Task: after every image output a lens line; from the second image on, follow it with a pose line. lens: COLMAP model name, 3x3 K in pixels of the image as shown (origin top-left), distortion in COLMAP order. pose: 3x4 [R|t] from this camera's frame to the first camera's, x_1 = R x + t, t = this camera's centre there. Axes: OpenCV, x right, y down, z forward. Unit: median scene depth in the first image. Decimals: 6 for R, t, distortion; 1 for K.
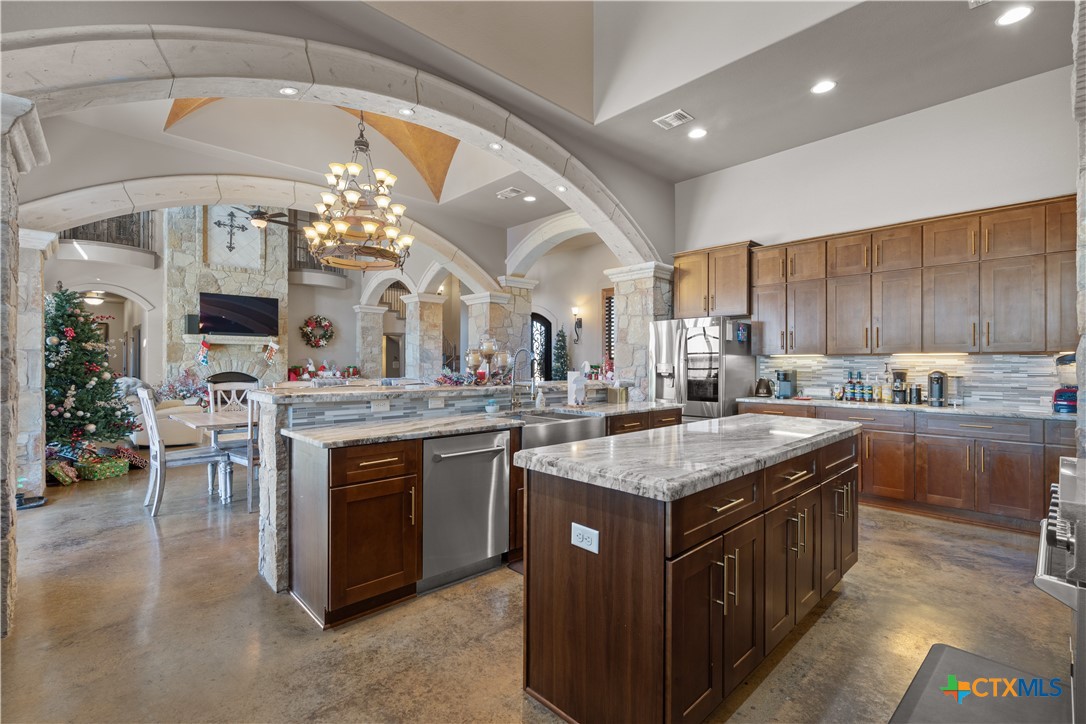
lens RADIAL K [[493.9, 0, 540.5], [0, 493.9, 364.3], [0, 0, 1]] dist [-0.003711, 0.002479]
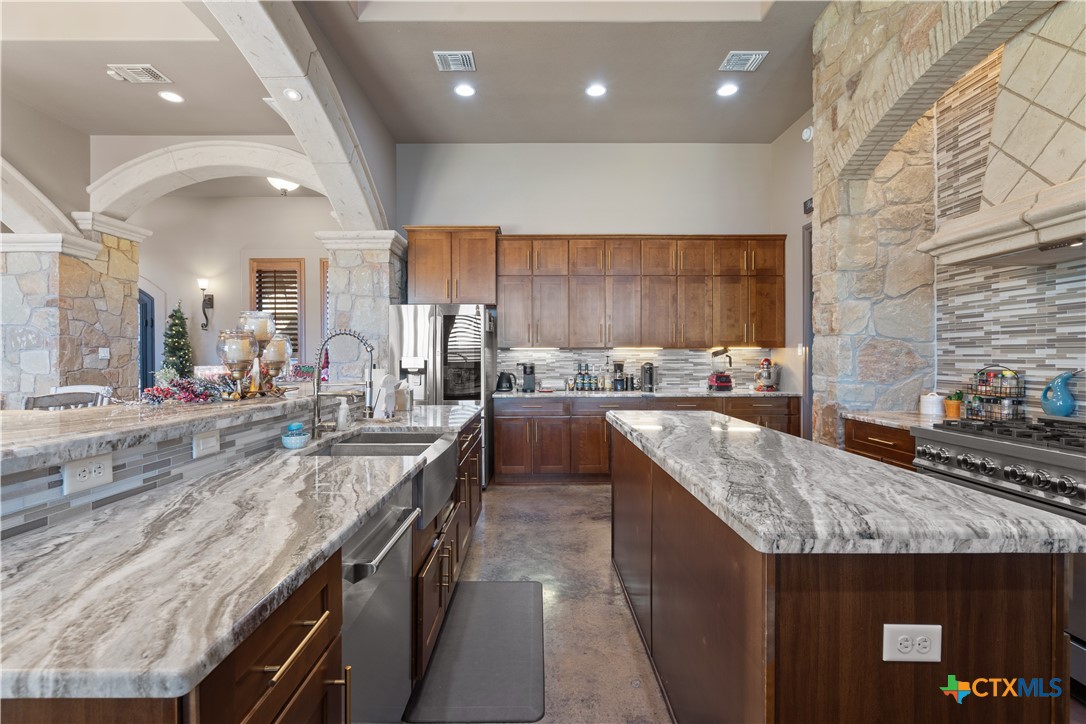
lens RADIAL K [[493.9, 0, 543.0], [0, 493.9, 360.4], [0, 0, 1]] dist [-0.003711, 0.002479]
pose [[0.683947, -0.008158, 0.729486, -0.216290], [0.004802, 0.999966, 0.006681, -0.000318], [-0.729516, -0.001066, 0.683963, 0.301272]]
